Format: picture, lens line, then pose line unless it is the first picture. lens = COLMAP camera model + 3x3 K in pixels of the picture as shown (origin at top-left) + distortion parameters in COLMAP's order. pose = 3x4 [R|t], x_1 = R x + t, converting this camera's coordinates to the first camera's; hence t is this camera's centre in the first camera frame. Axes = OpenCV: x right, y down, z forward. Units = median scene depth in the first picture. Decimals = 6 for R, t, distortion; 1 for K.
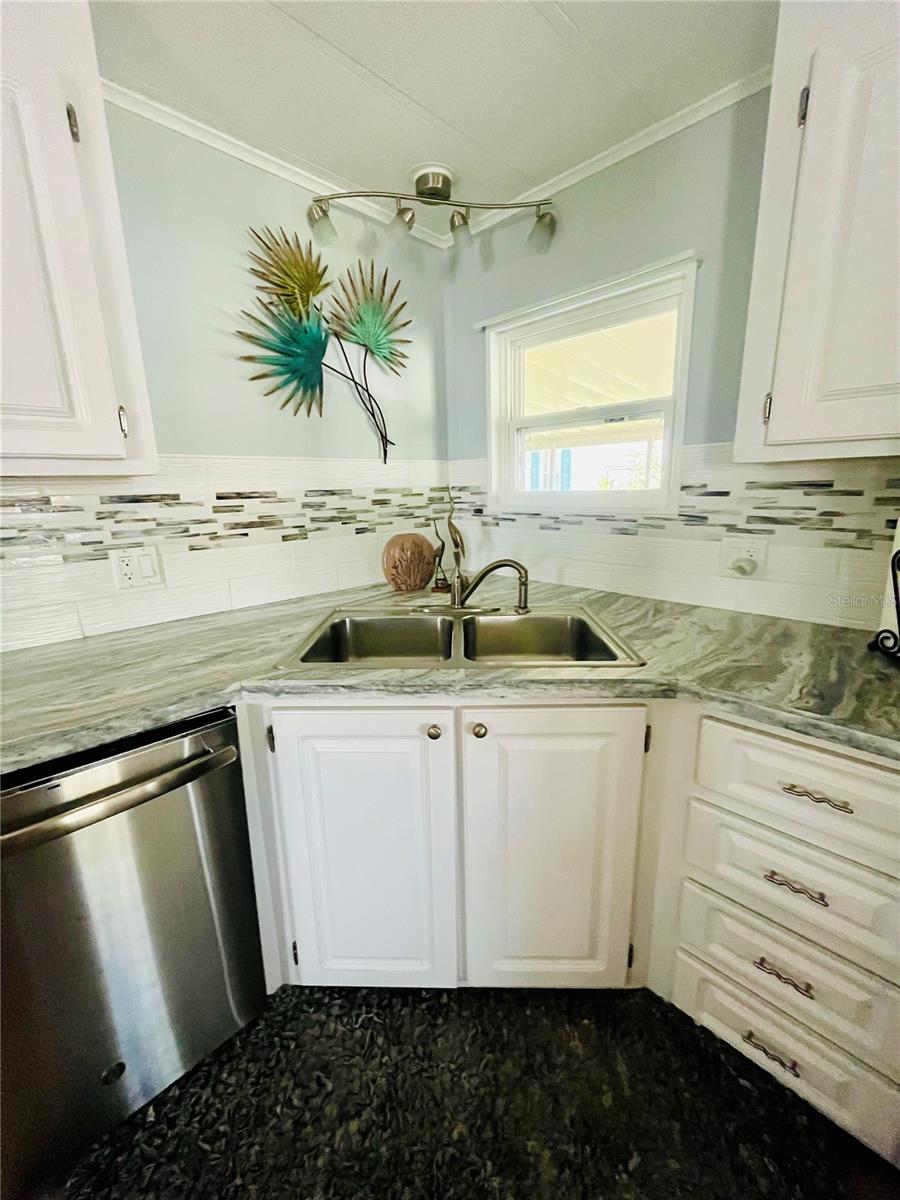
lens RADIAL K [[485.6, 0, 448.7], [0, 485.6, 597.7], [0, 0, 1]] dist [-0.002664, 0.000094]
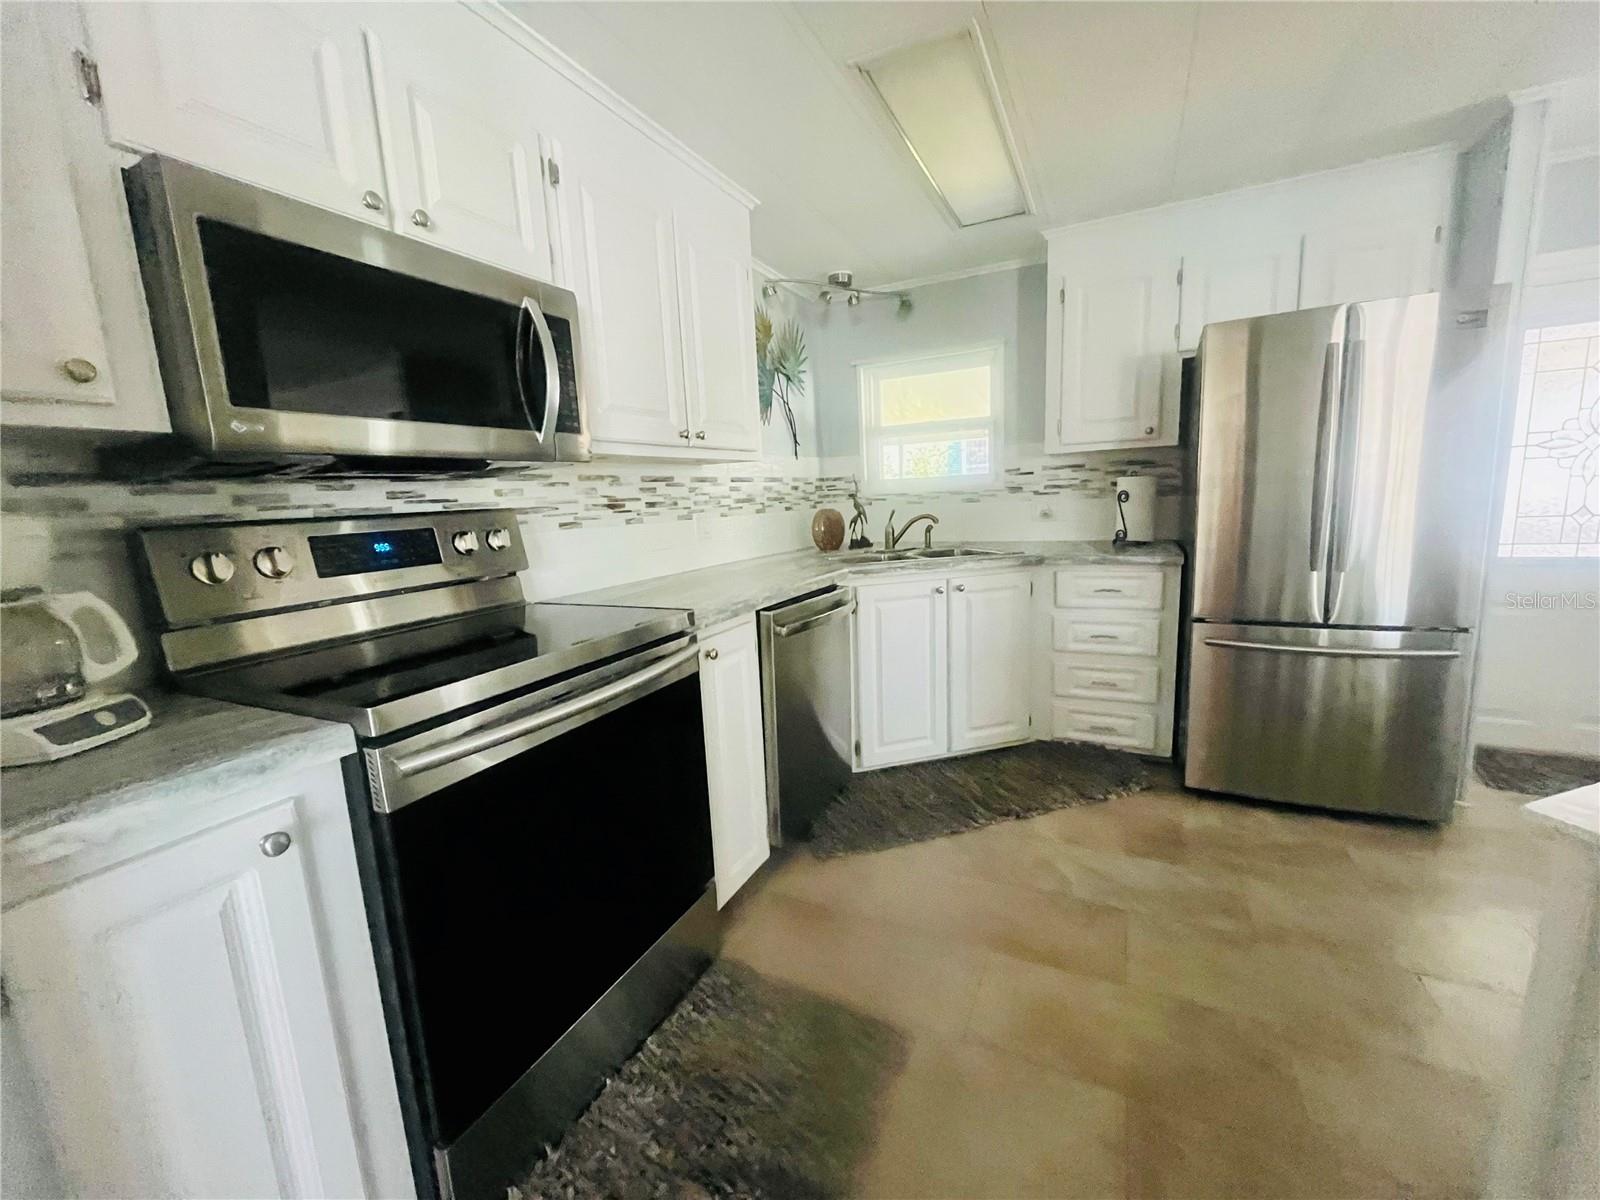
lens RADIAL K [[647.5, 0, 793.7], [0, 647.5, 602.5], [0, 0, 1]] dist [-0.002664, 0.000094]
pose [[0.947803, -0.072195, 0.310577, -1.001292], [0.095740, 0.993522, -0.061224, 0.310144], [-0.304145, 0.087763, 0.948575, -0.907590]]
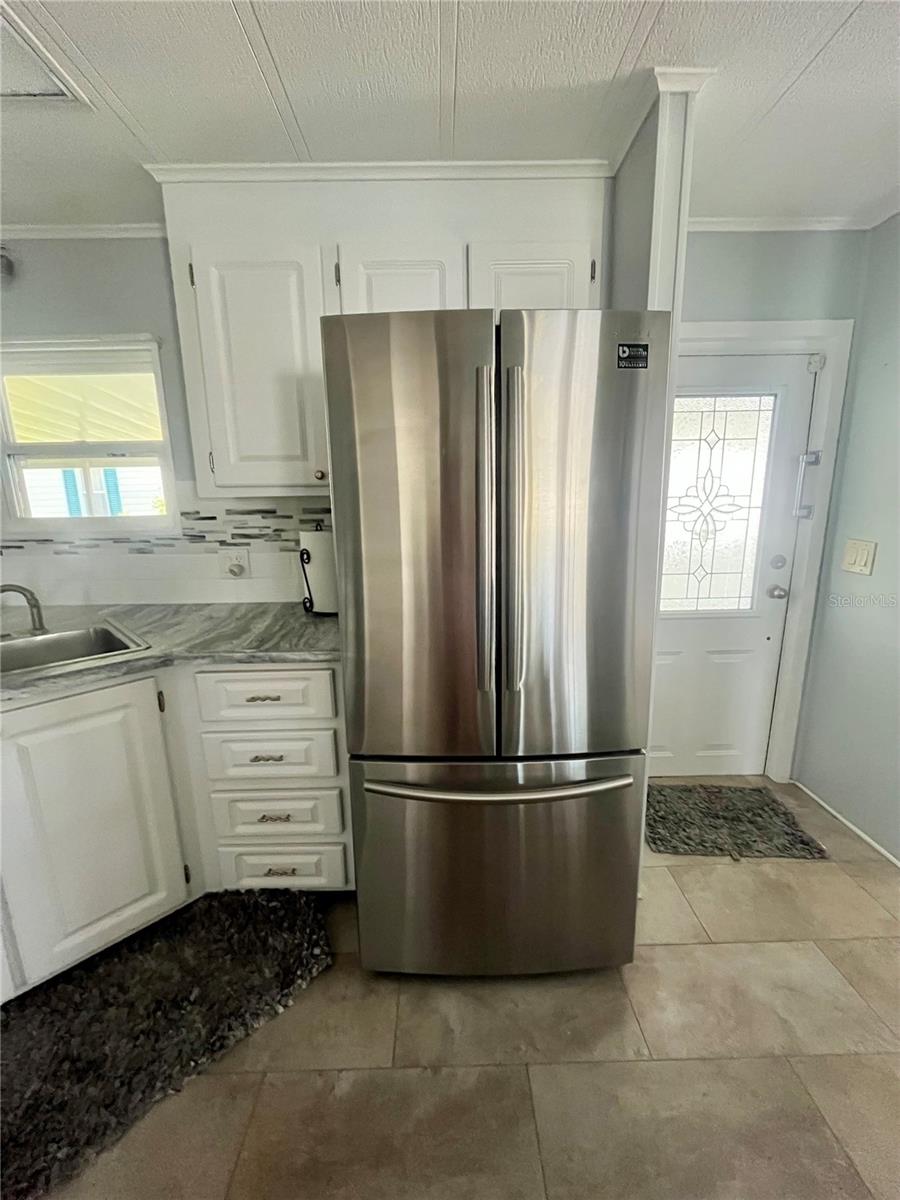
lens RADIAL K [[485.6, 0, 449.0], [0, 485.6, 599.7], [0, 0, 1]] dist [-0.002664, 0.000094]
pose [[0.691490, -0.136957, 0.709284, 0.034711], [0.163079, 0.986113, 0.031423, 0.075664], [-0.703737, 0.093940, 0.704222, -0.400585]]
